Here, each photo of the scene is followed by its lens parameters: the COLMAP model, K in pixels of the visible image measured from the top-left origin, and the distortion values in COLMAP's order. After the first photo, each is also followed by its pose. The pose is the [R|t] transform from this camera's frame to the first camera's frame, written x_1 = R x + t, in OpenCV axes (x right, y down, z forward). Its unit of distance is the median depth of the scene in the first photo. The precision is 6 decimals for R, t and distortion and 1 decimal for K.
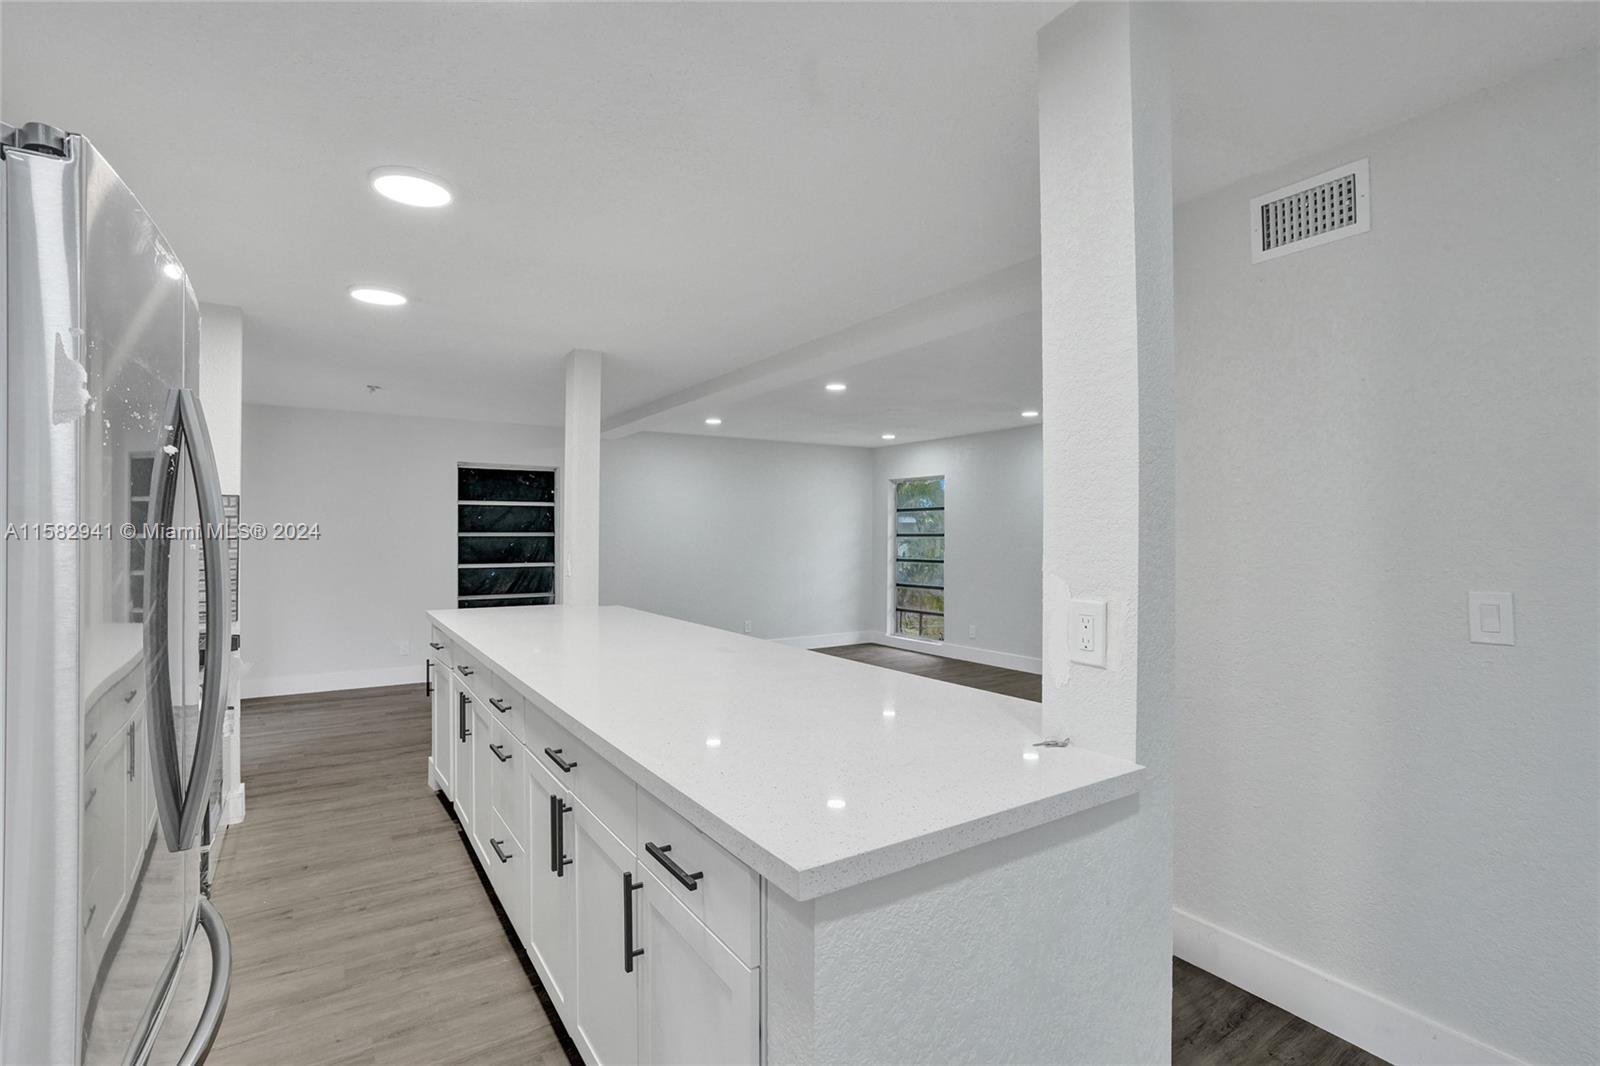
lens RADIAL K [[749.4, 0, 796.3], [0, 749.4, 530.8], [0, 0, 1]] dist [-0.073355, 0.029567]
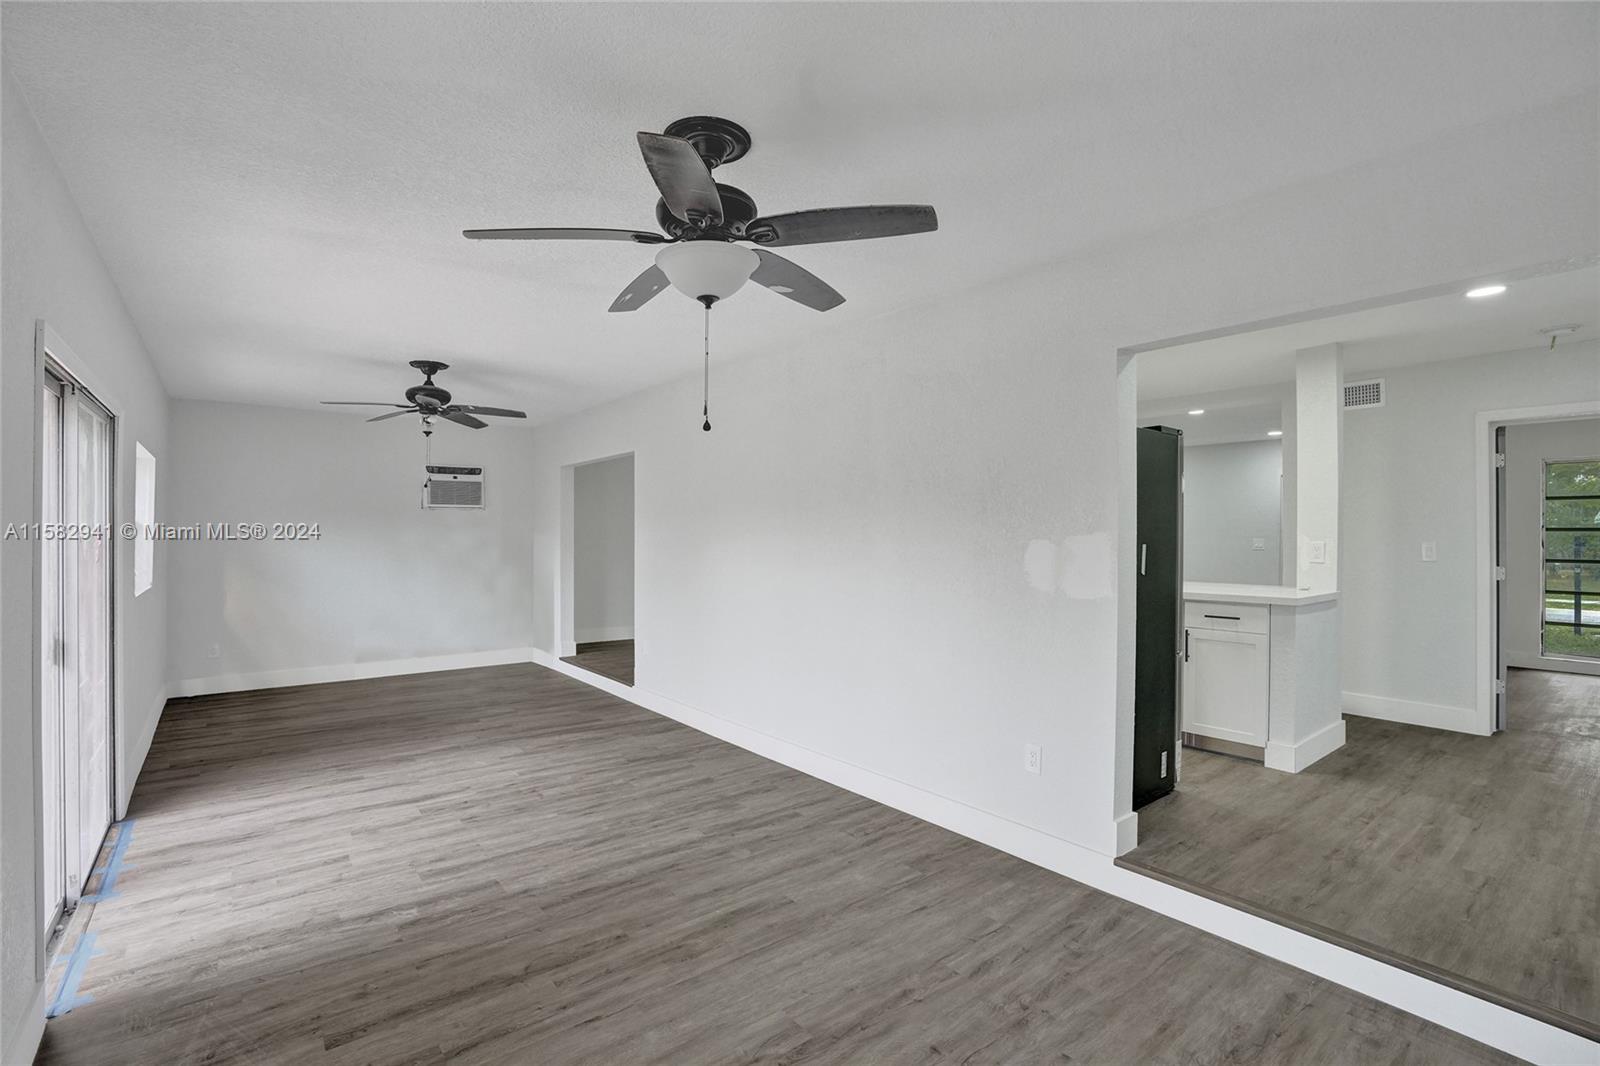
lens RADIAL K [[747.8, 0, 794.5], [0, 747.8, 528.6], [0, 0, 1]] dist [-0.068358, 0.029653]
pose [[0.995259, 0.002927, 0.097218, -0.433296], [-0.003454, 0.999980, 0.005253, 0.005457], [-0.097201, -0.005564, 0.995249, -0.382550]]
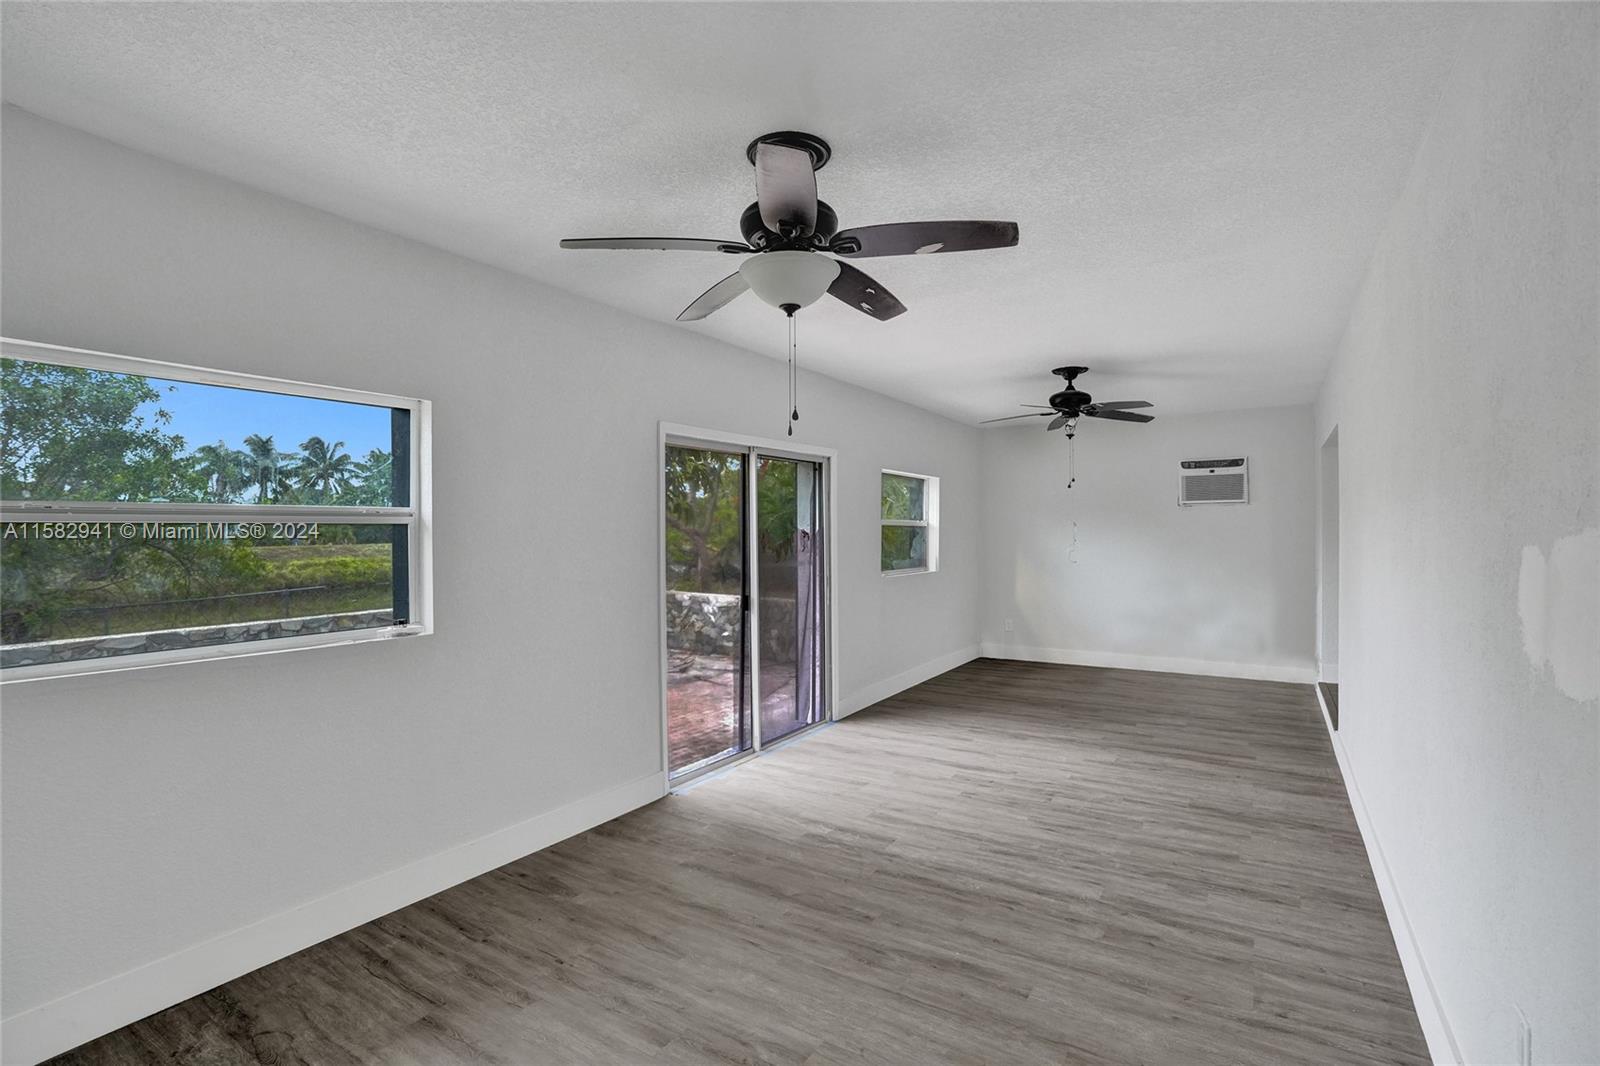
lens RADIAL K [[747.8, 0, 794.5], [0, 747.8, 528.6], [0, 0, 1]] dist [-0.068358, 0.029653]
pose [[0.409069, -0.005390, -0.912488, -0.142425], [0.015667, 0.999877, 0.001117, 0.006646], [0.912369, -0.014753, 0.409103, -0.198226]]
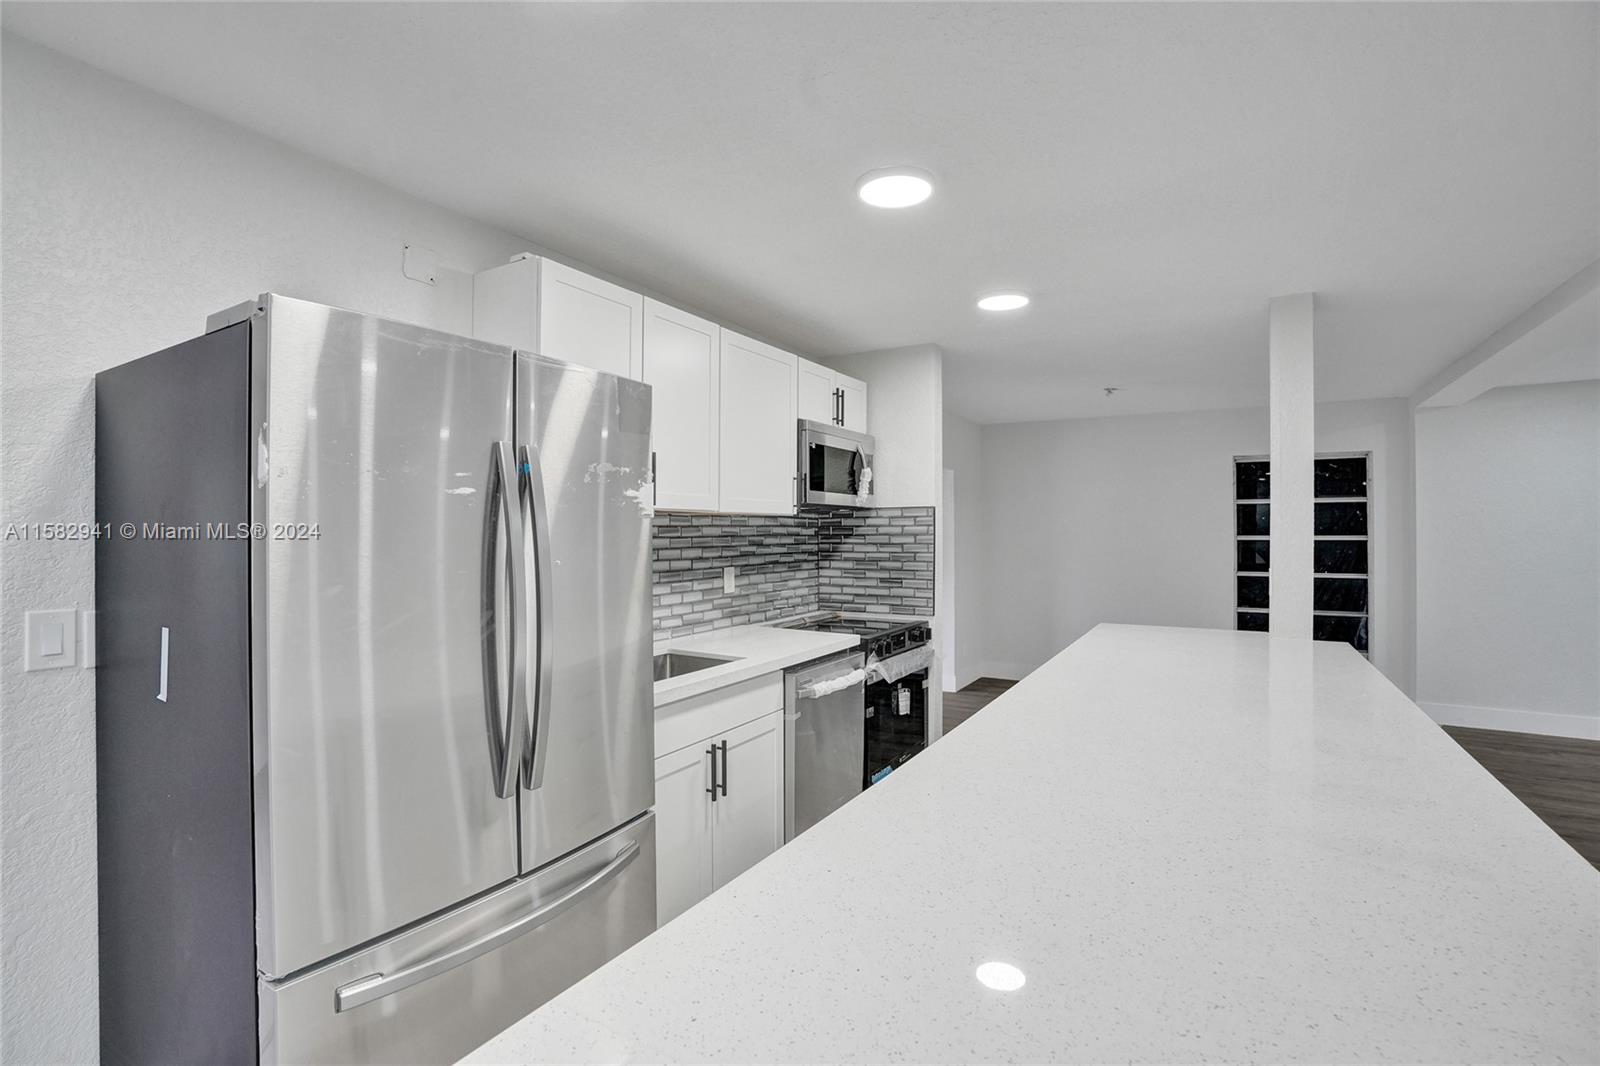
lens RADIAL K [[747.8, 0, 794.5], [0, 747.8, 528.6], [0, 0, 1]] dist [-0.068358, 0.029653]
pose [[0.451043, -0.005841, -0.892483, 0.089756], [0.005706, 0.999977, -0.003661, -0.005983], [0.892484, -0.003441, 0.451066, 0.133277]]
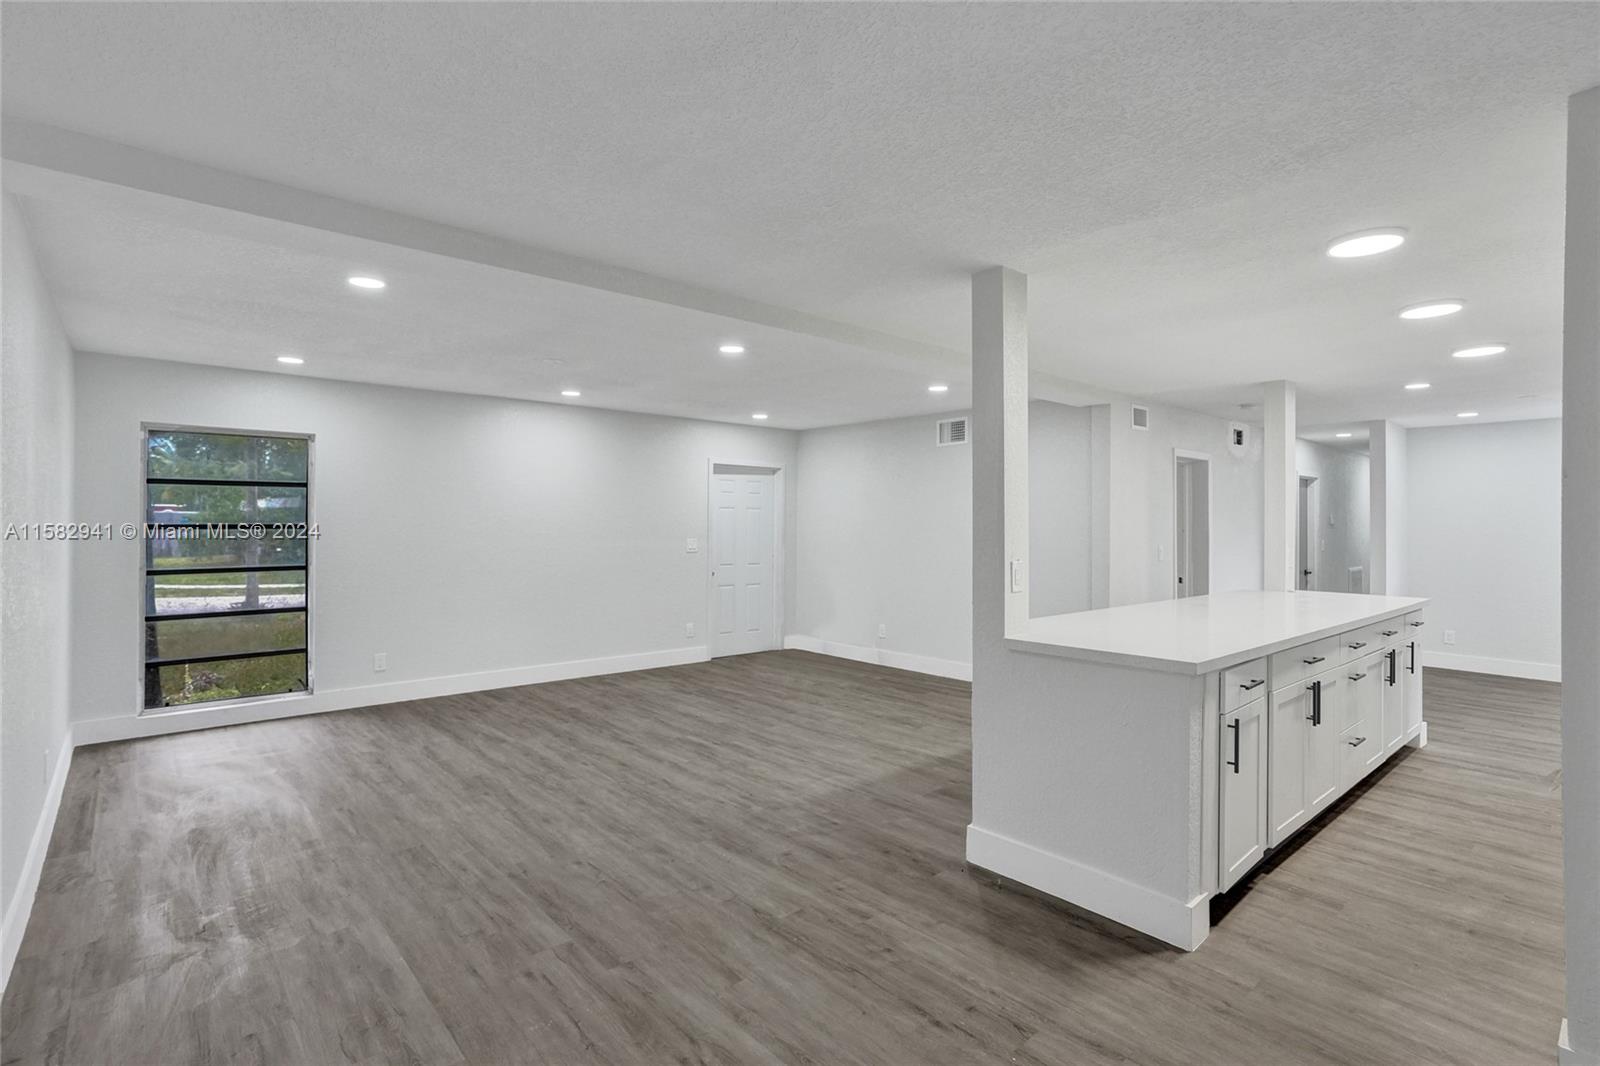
lens RADIAL K [[772.5, 0, 795.8], [0, 772.5, 511.6], [0, 0, 1]] dist [-0.045226, 0.034028]
pose [[-0.136182, 0.010511, 0.990628, -0.605952], [-0.011709, 0.999857, -0.012219, -0.004498], [-0.990615, -0.013263, -0.136039, 0.790079]]
